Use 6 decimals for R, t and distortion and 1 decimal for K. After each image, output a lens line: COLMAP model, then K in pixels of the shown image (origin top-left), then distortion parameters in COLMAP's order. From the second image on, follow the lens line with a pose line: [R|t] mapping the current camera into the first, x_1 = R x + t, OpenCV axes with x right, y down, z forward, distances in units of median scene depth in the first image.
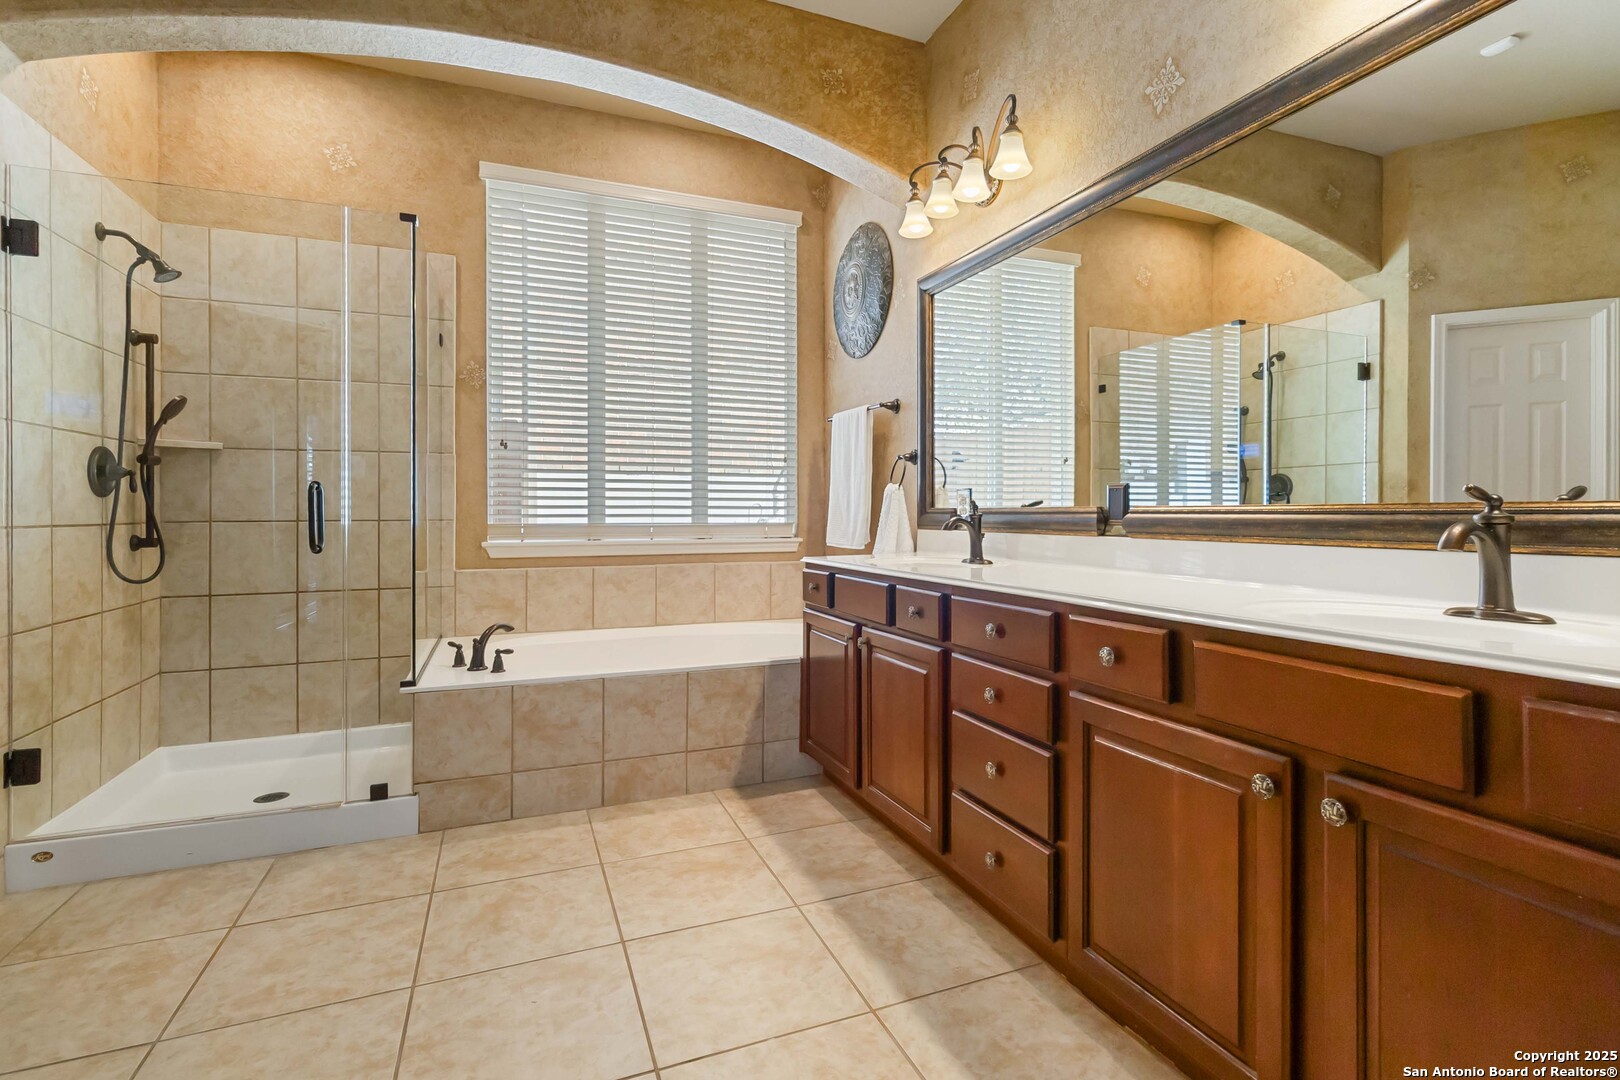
lens RADIAL K [[762.2, 0, 813.8], [0, 762.2, 508.1], [0, 0, 1]] dist [0.003523, 0.001472]
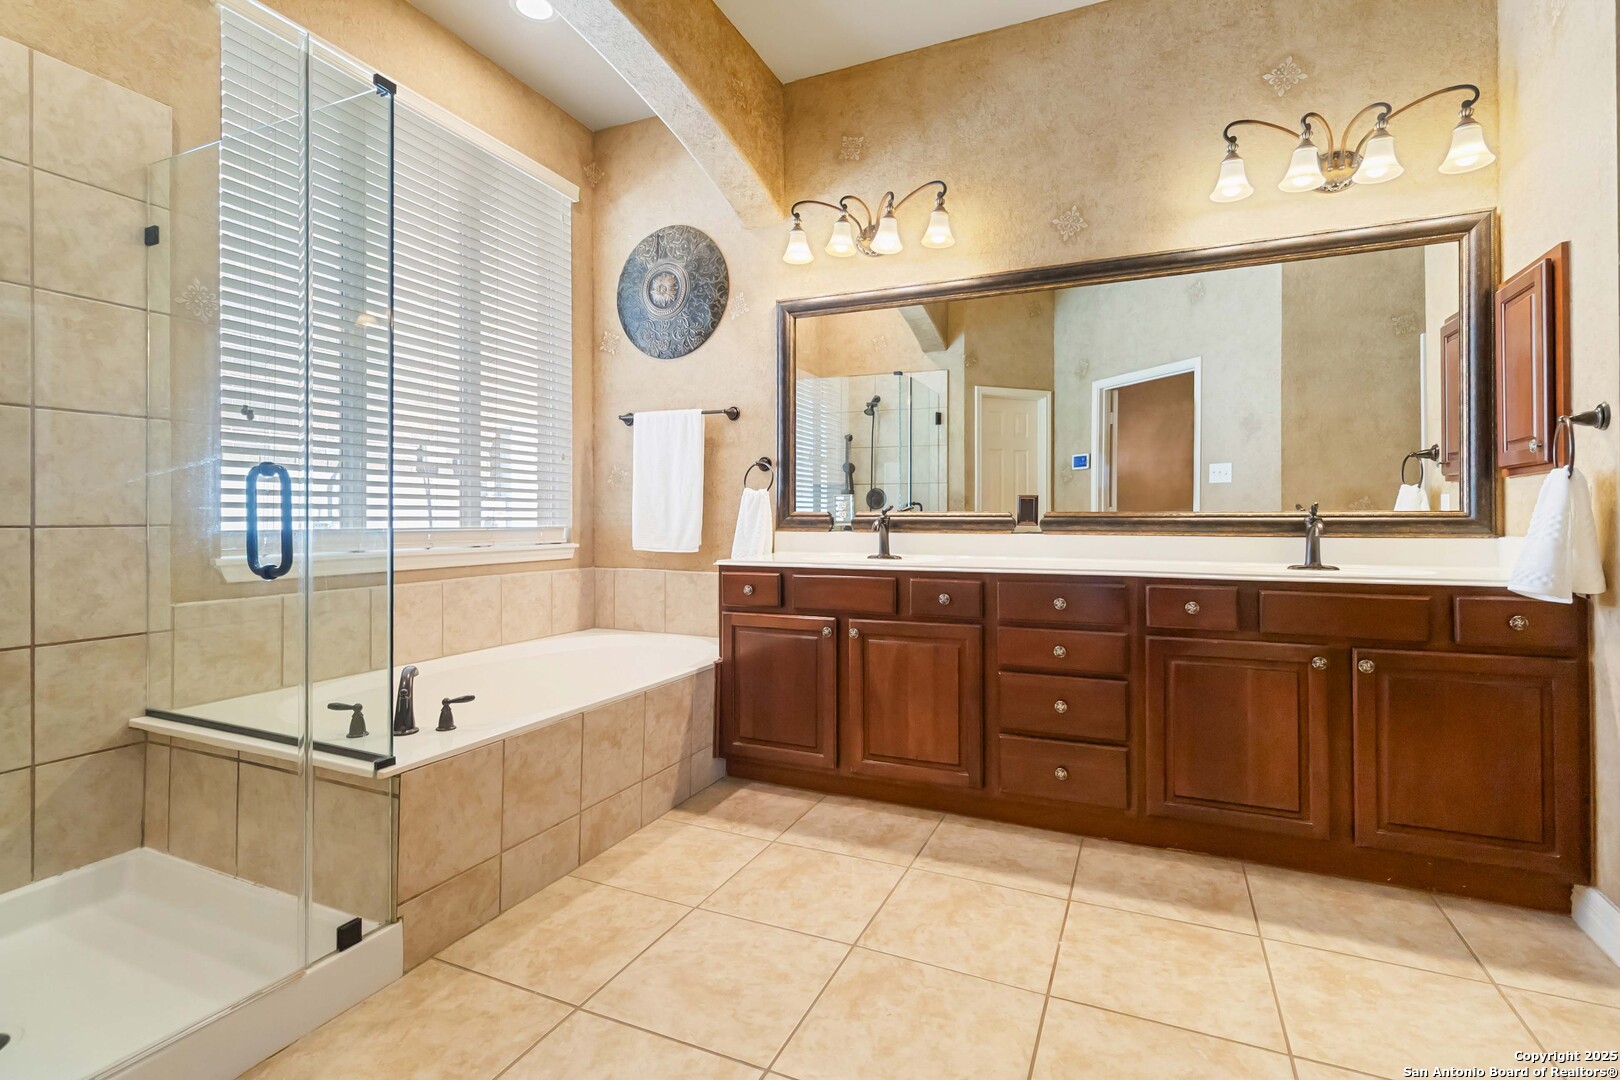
lens RADIAL K [[759.9, 0, 817.2], [0, 759.9, 512.3], [0, 0, 1]] dist [0.003023, 0.000332]
pose [[0.718708, 0.007135, 0.695275, -0.670197], [-0.006689, 0.999972, -0.003348, 0.004282], [-0.695280, -0.002245, 0.718736, 0.219732]]
